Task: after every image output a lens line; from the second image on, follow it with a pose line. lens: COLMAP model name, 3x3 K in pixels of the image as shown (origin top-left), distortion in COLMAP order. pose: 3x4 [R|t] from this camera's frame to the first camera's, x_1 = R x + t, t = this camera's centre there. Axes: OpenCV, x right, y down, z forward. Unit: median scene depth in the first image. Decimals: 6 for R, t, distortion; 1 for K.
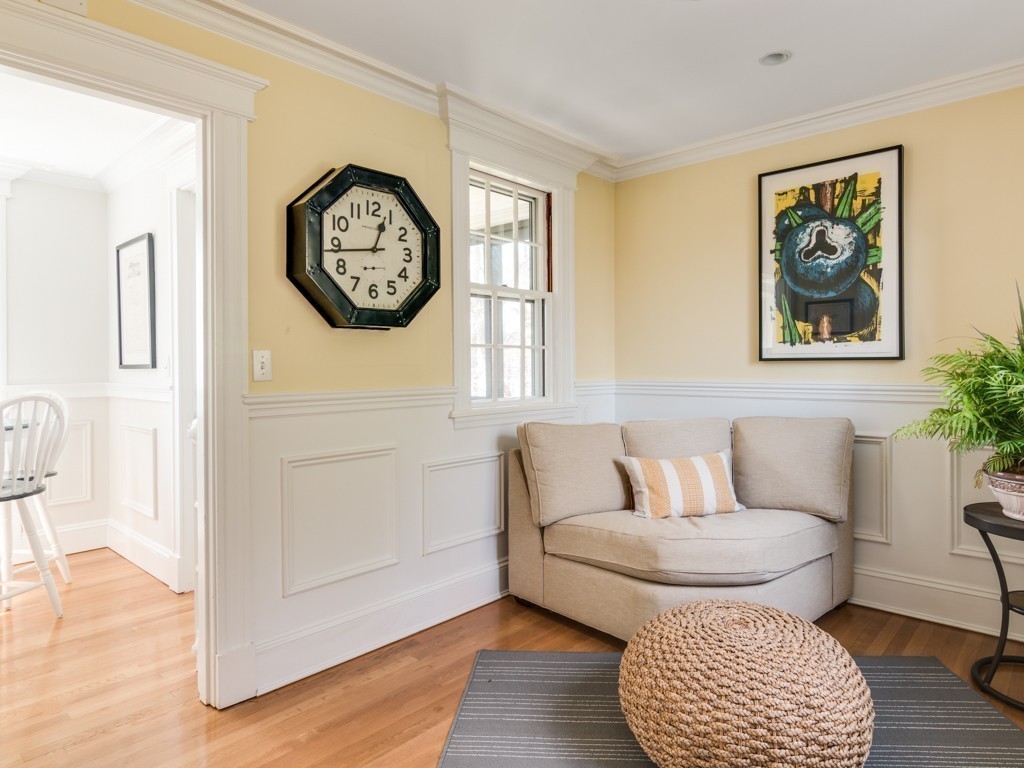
lens RADIAL K [[619.2, 0, 516.4], [0, 619.2, 374.5], [0, 0, 1]] dist [0.003414, 0.004308]
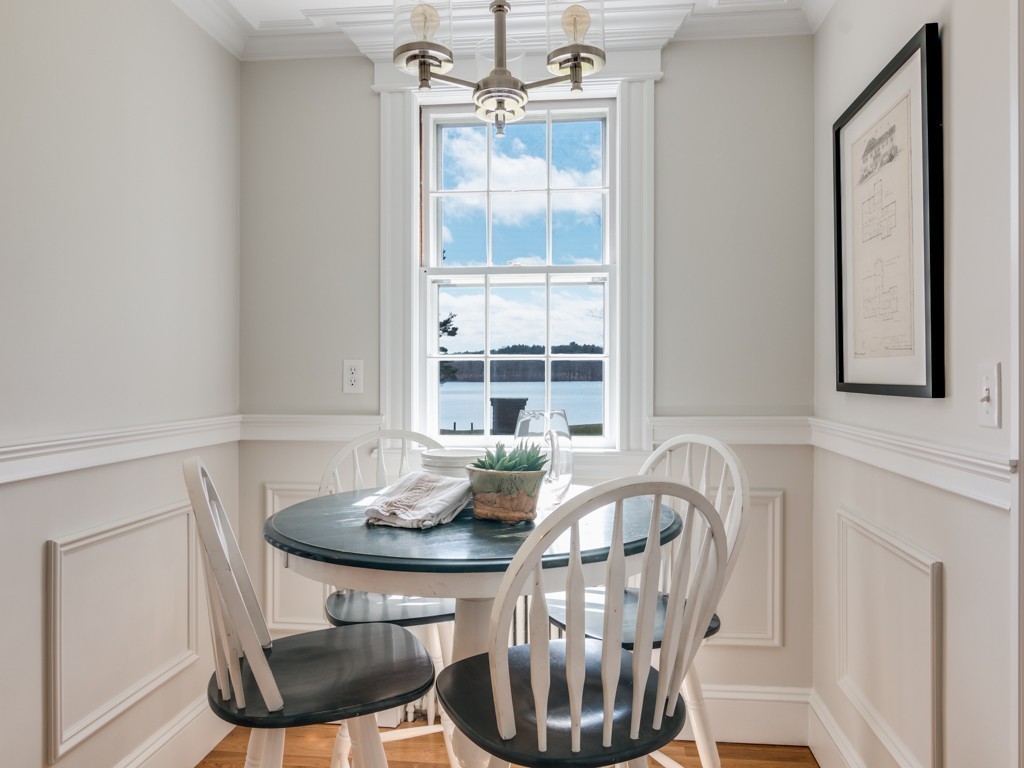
lens RADIAL K [[714.1, 0, 535.9], [0, 714.1, 367.1], [0, 0, 1]] dist [-0.003580, 0.001013]
pose [[0.604650, -0.001234, -0.796490, -0.374719], [-0.012413, 0.999863, -0.010973, -0.018961], [0.796394, 0.016522, 0.604552, 0.532133]]
